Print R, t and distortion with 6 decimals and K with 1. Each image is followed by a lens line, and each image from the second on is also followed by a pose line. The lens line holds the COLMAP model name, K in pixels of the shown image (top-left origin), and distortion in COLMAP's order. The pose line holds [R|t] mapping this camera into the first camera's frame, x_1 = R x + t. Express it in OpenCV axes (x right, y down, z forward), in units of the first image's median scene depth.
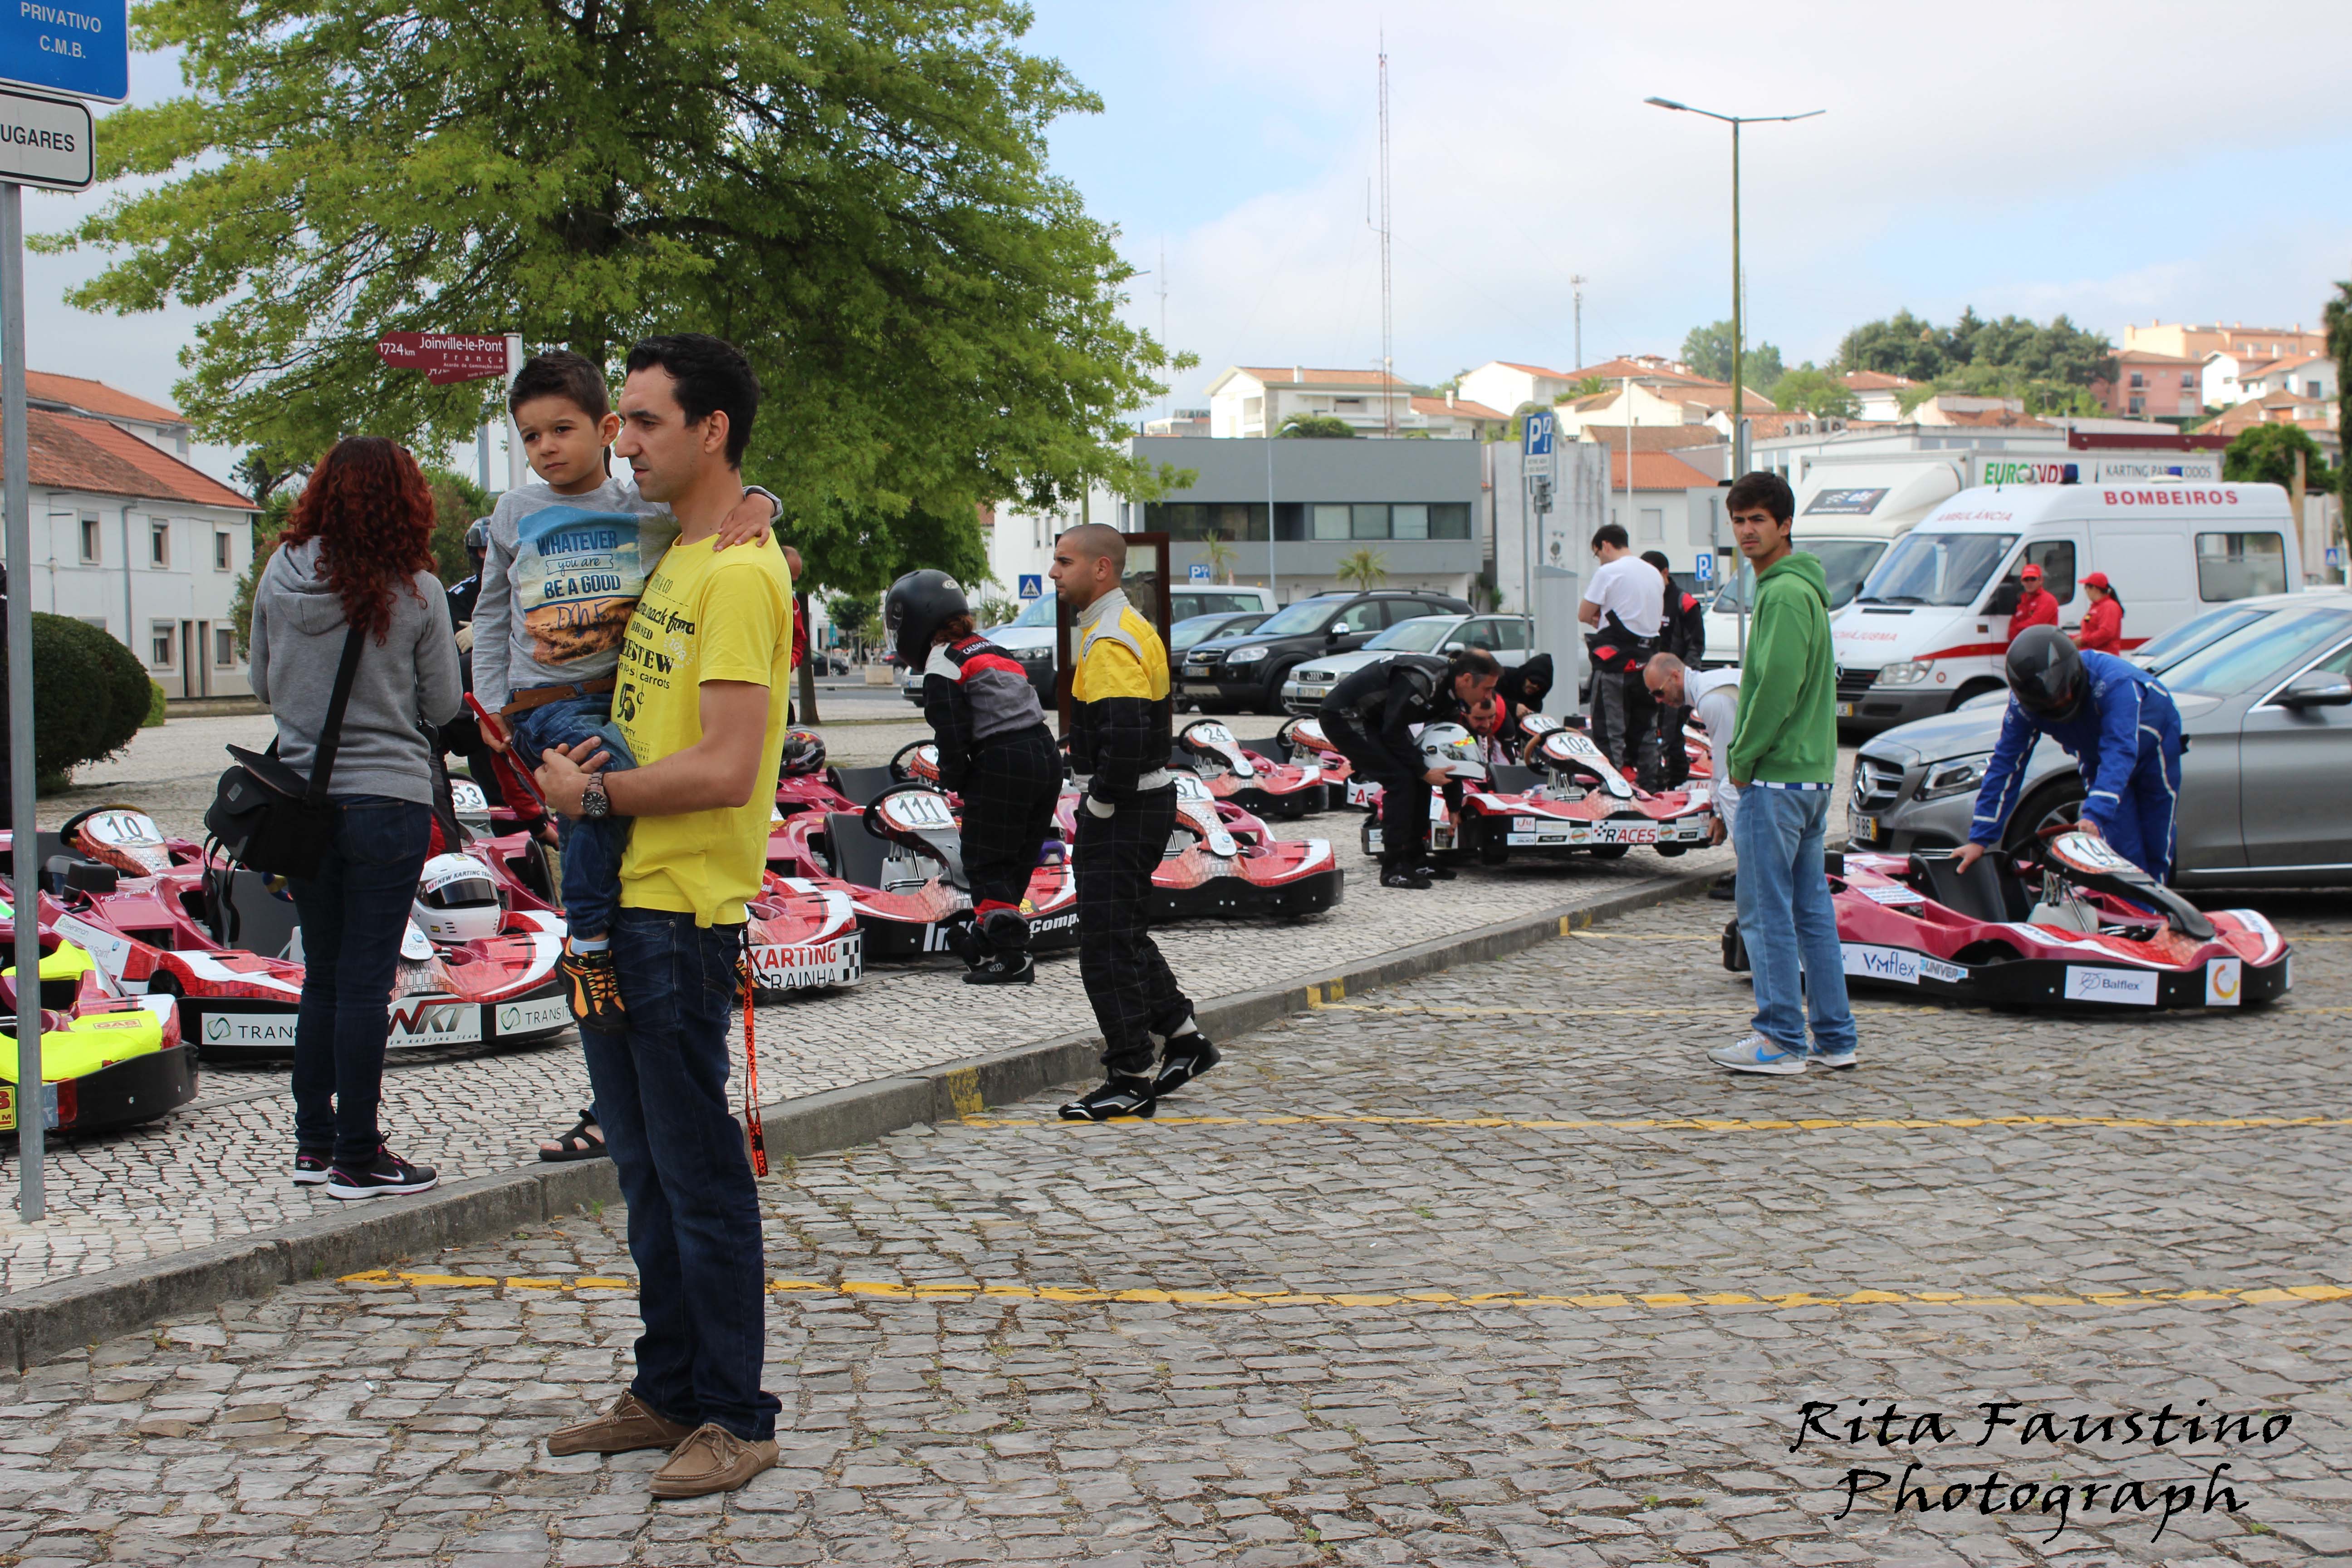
lens RADIAL K [[3480.7, 0, 1176.0], [0, 3480.7, 784.0], [0, 0, 1]] dist [-0.051704, -0.069752]
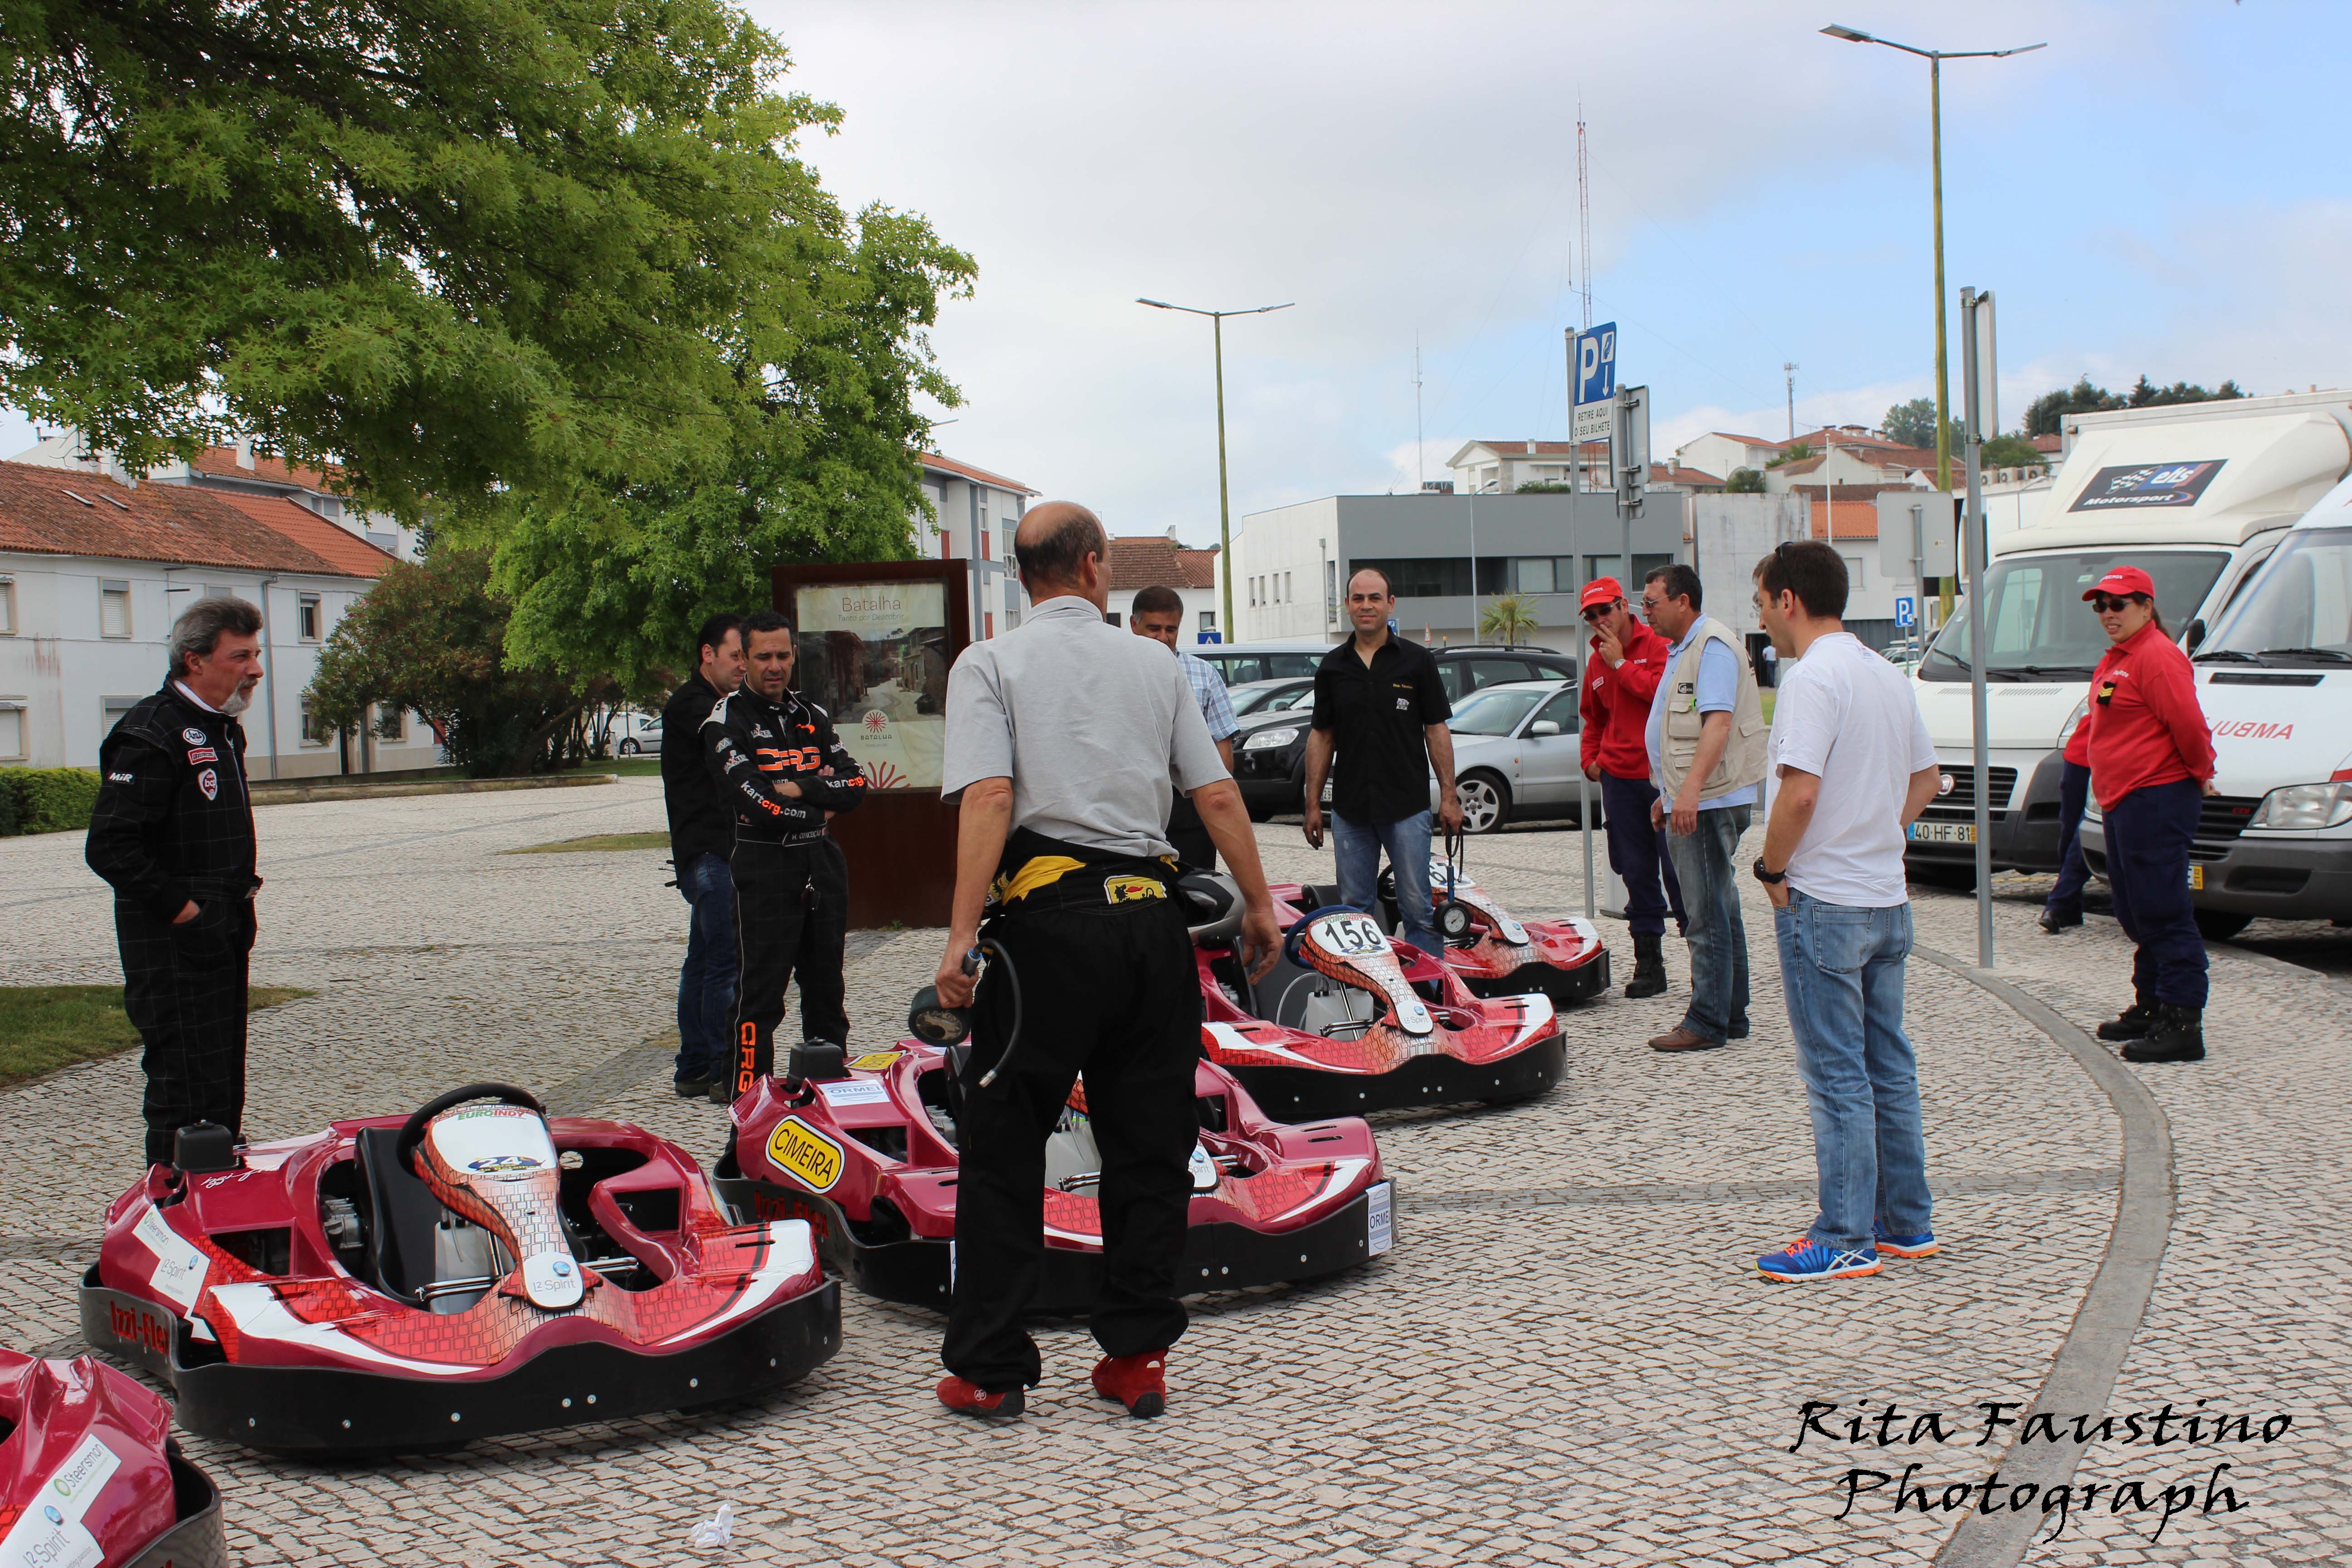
lens RADIAL K [[2938.0, 0, 1238.1], [0, 2938.0, 791.9], [0, 0, 1]] dist [-0.090461, 0.181763]
pose [[0.997122, -0.014596, -0.074396, 0.021335], [0.014176, 0.999880, -0.006172, -0.008126], [0.074478, 0.005100, 0.997210, 0.139589]]
